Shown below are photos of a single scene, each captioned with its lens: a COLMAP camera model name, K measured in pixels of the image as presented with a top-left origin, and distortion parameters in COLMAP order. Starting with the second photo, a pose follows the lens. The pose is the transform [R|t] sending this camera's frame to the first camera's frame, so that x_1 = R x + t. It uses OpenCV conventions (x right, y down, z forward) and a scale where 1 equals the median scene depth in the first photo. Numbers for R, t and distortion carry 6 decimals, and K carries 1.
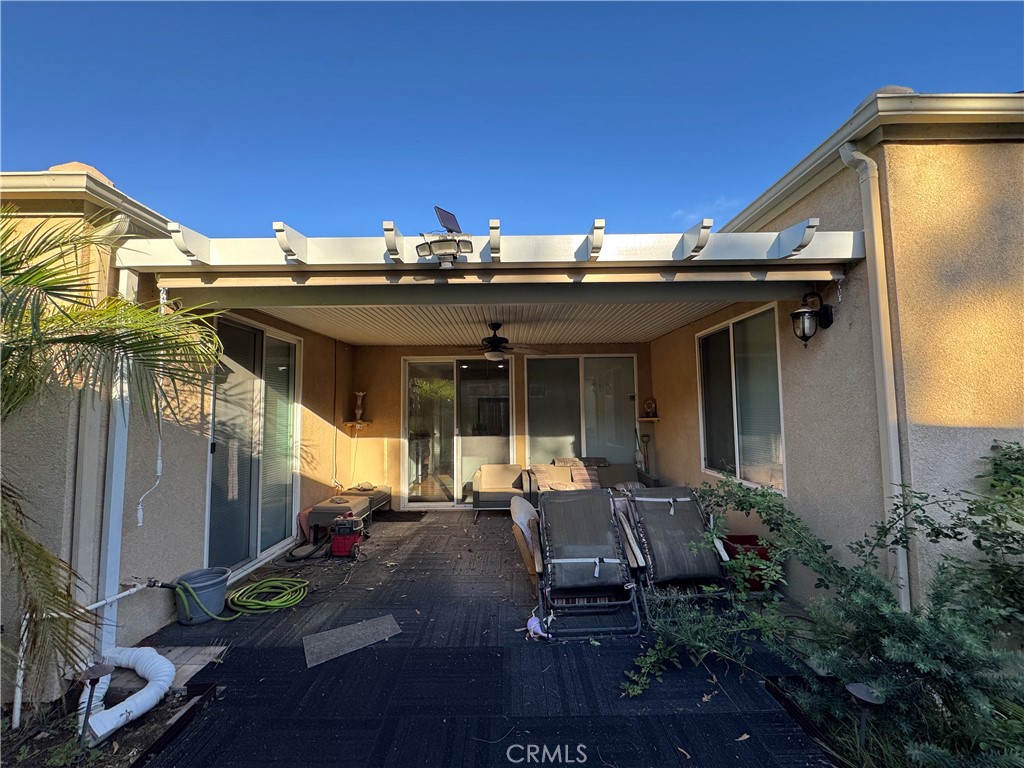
lens RADIAL K [[406.6, 0, 511.3], [0, 406.6, 384.4], [0, 0, 1]] dist [-0.003853, -0.000409]
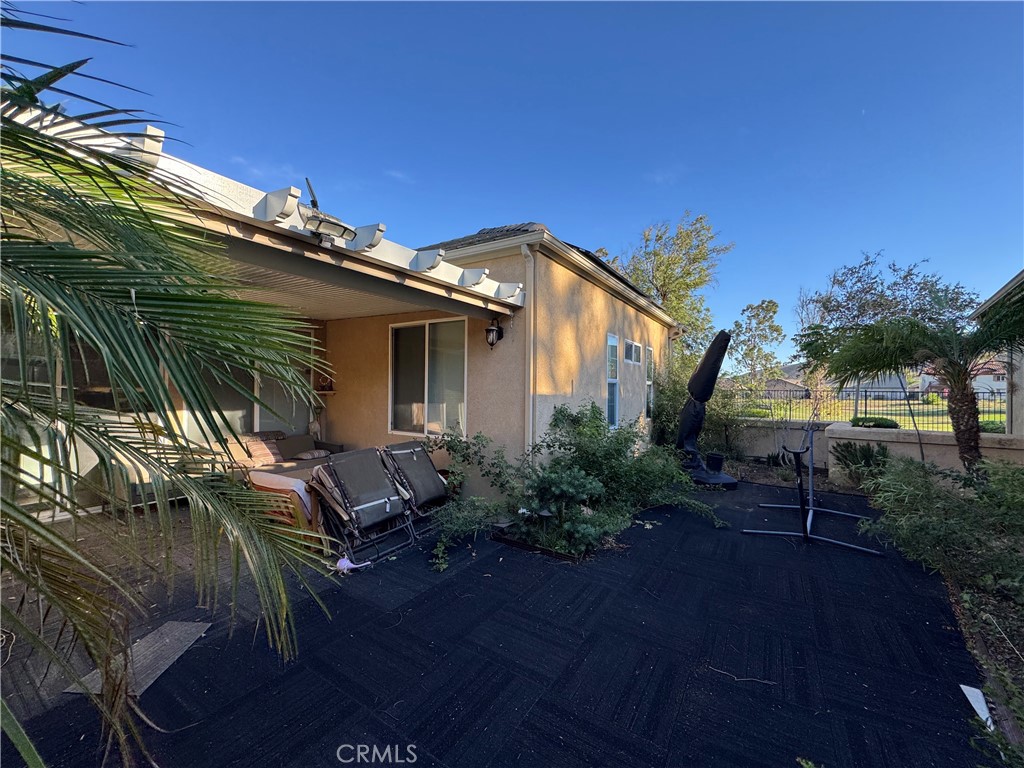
lens RADIAL K [[406.6, 0, 511.3], [0, 406.6, 384.4], [0, 0, 1]] dist [-0.003853, -0.000409]
pose [[0.543955, 0.023032, 0.838798, -0.545920], [-0.076543, 0.996818, 0.022267, 0.006755], [-0.835616, -0.076316, 0.543987, -0.004612]]
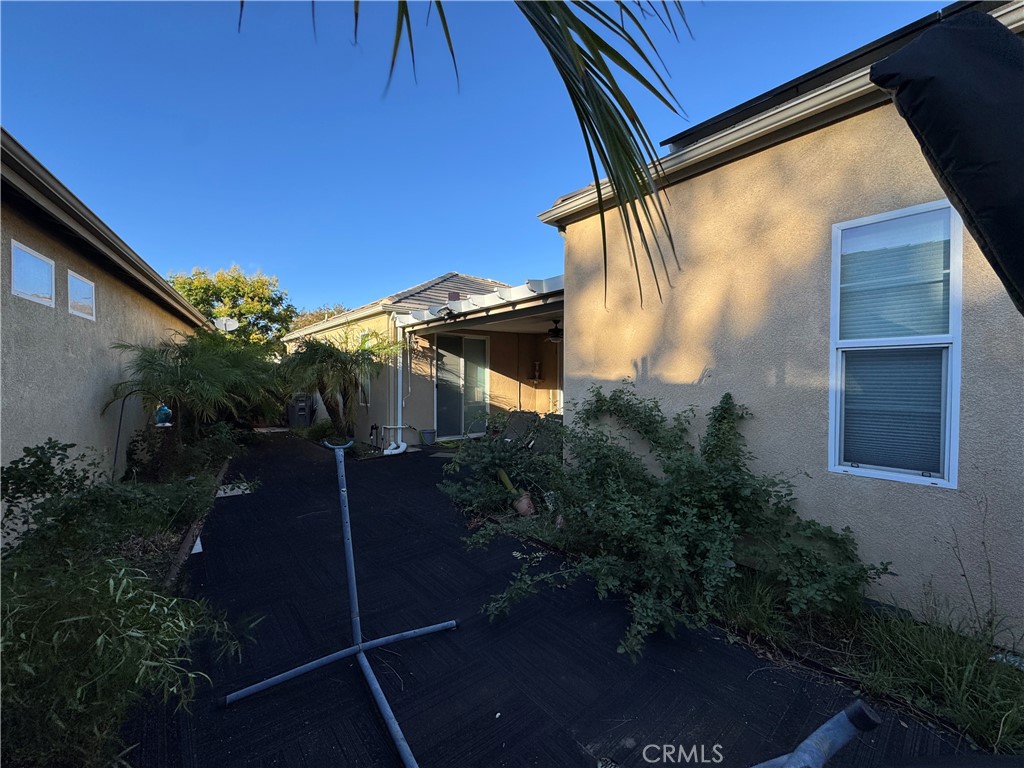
lens RADIAL K [[411.0, 0, 512.0], [0, 411.0, 384.0], [0, 0, 1]] dist [0.001361, 0.000065]
pose [[0.637379, 0.024580, -0.770158, 1.572854], [0.038868, 0.997193, 0.063993, -0.005374], [0.769569, -0.070722, 0.634635, -0.303438]]
